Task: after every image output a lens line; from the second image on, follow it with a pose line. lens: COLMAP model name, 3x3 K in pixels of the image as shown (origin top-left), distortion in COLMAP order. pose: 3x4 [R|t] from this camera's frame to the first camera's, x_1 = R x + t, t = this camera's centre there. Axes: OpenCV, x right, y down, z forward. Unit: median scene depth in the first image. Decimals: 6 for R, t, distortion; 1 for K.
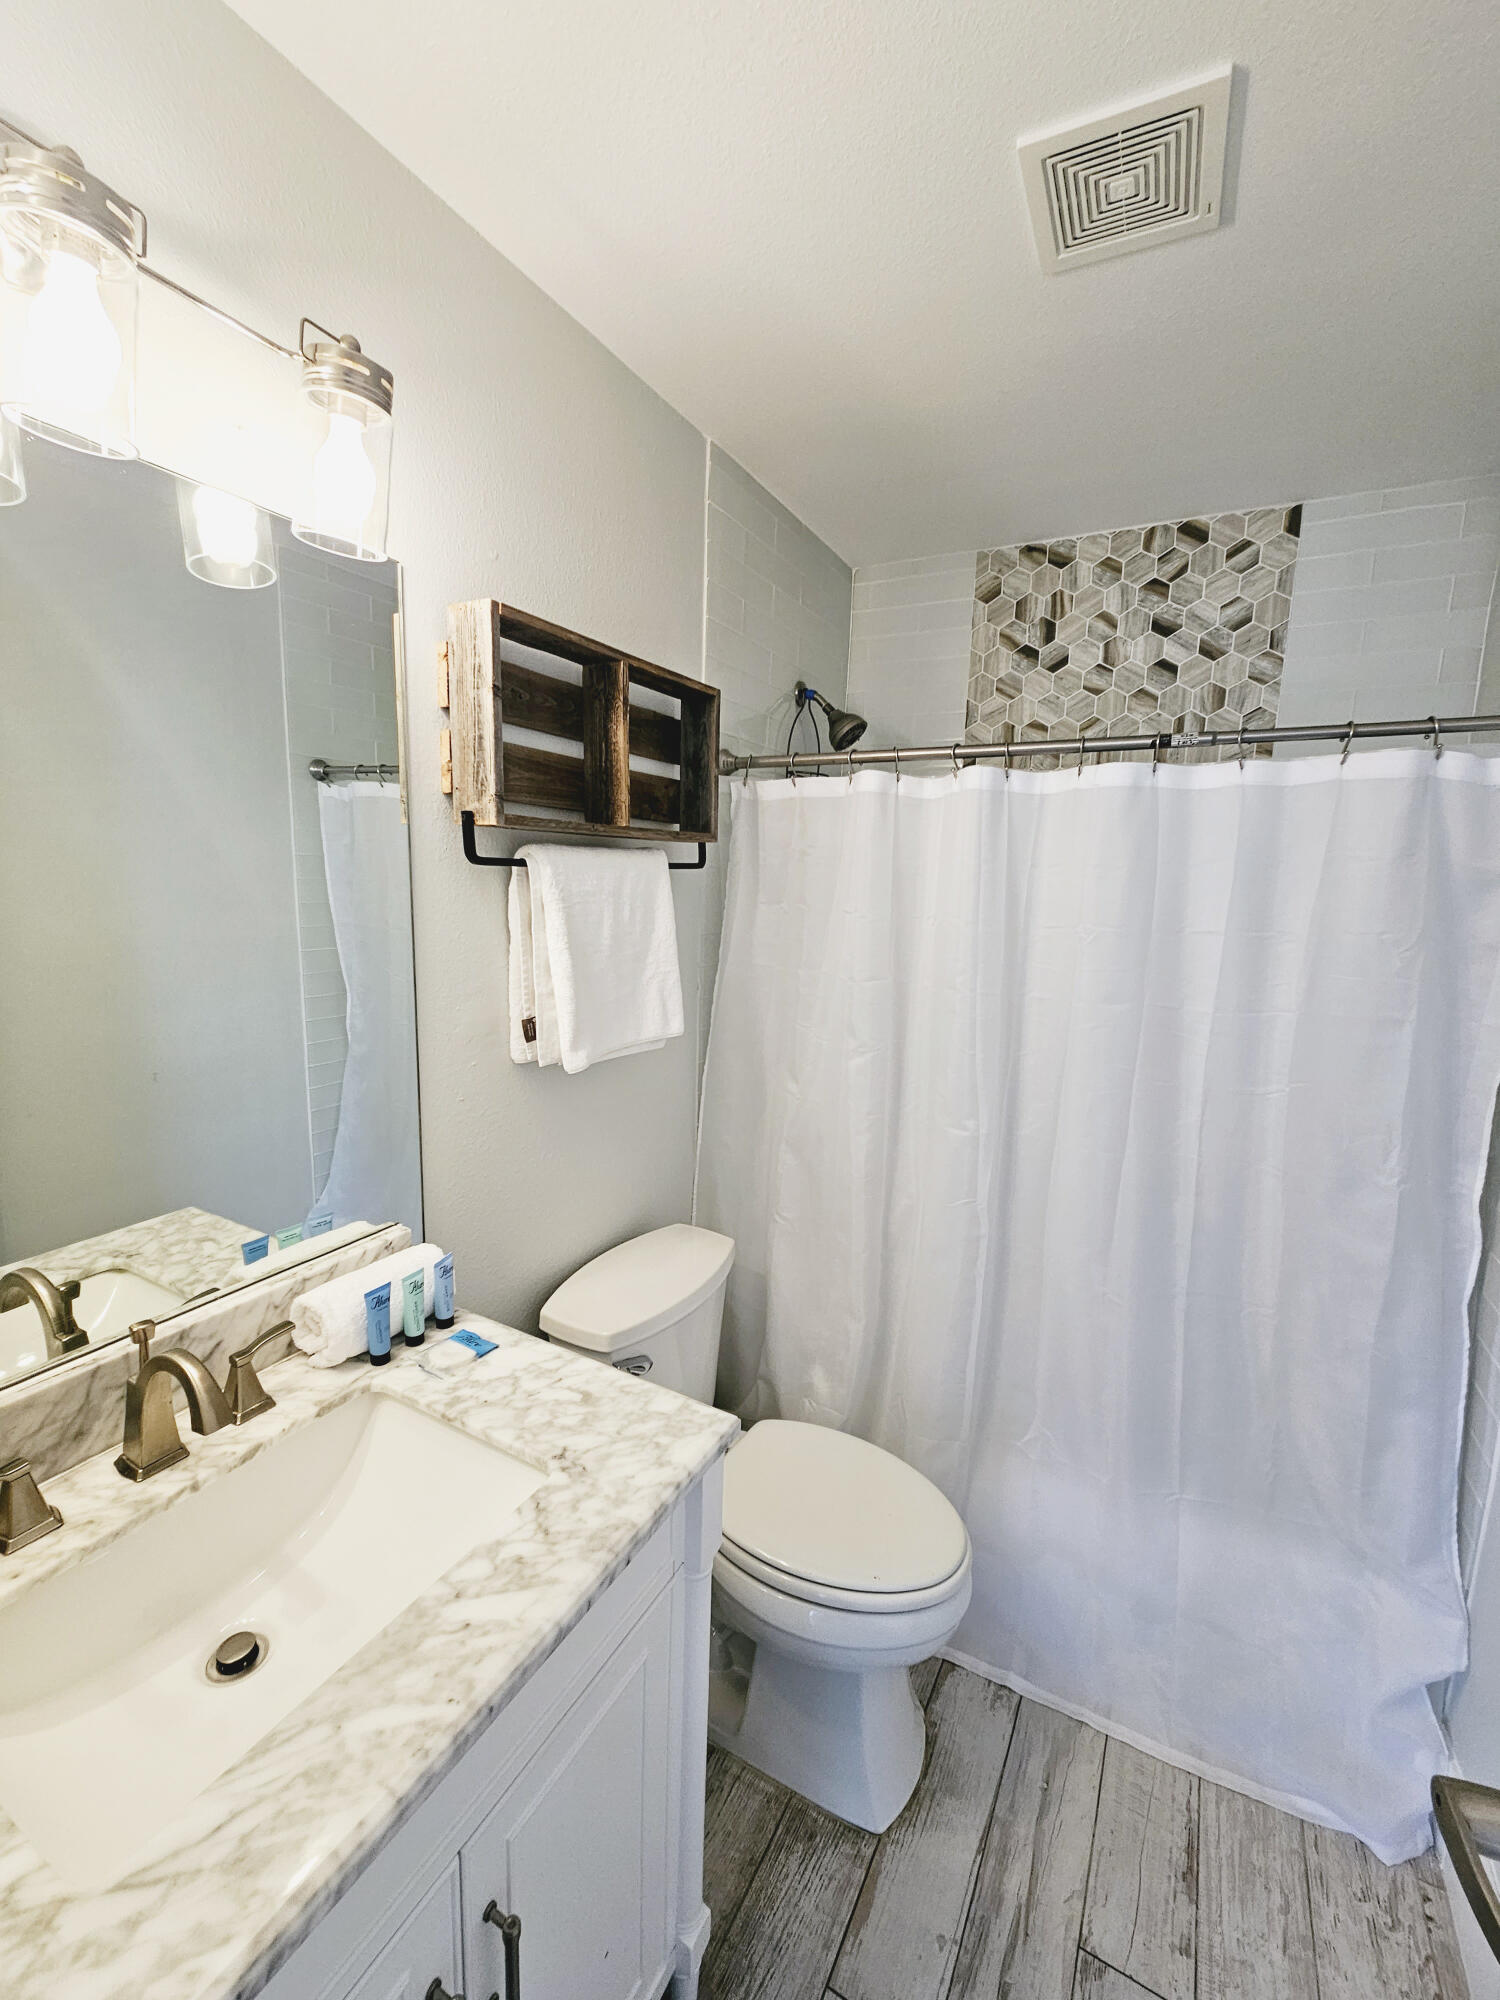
lens RADIAL K [[846.6, 0, 757.7], [0, 846.6, 999.6], [0, 0, 1]] dist [0.000609, -0.000046]
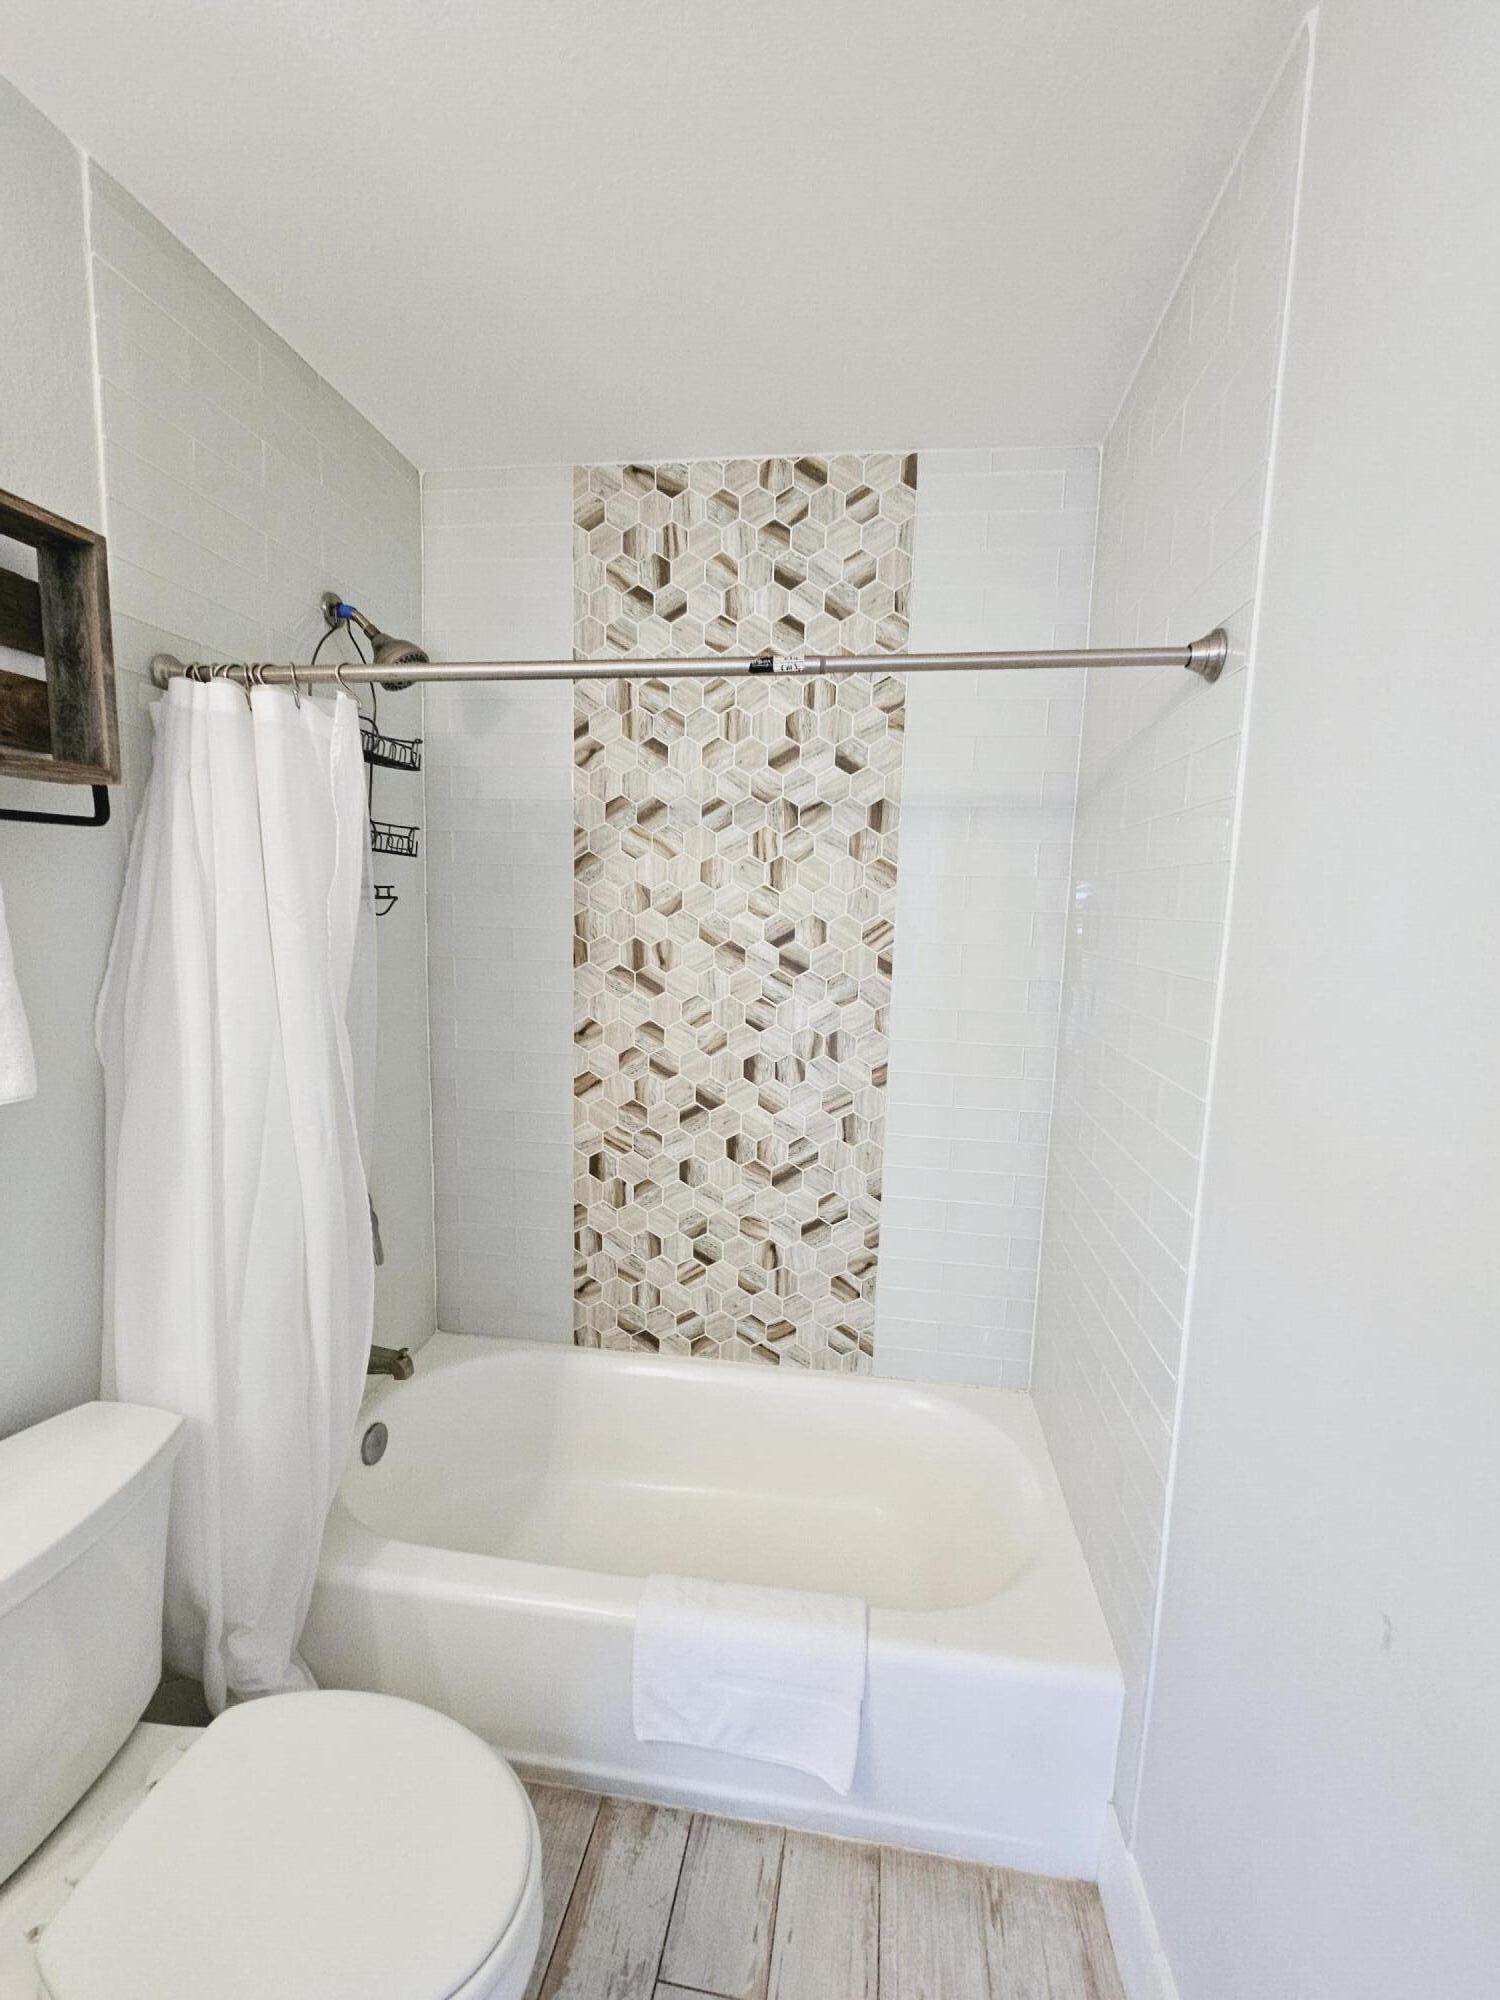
lens RADIAL K [[846.6, 0, 748.3], [0, 846.6, 1002.5], [0, 0, 1]] dist [0.000609, -0.000046]
pose [[0.945804, -0.042941, 0.321886, 0.141106], [0.048570, 0.998775, -0.009474, 0.004843], [-0.321085, 0.024595, 0.946731, 0.195071]]
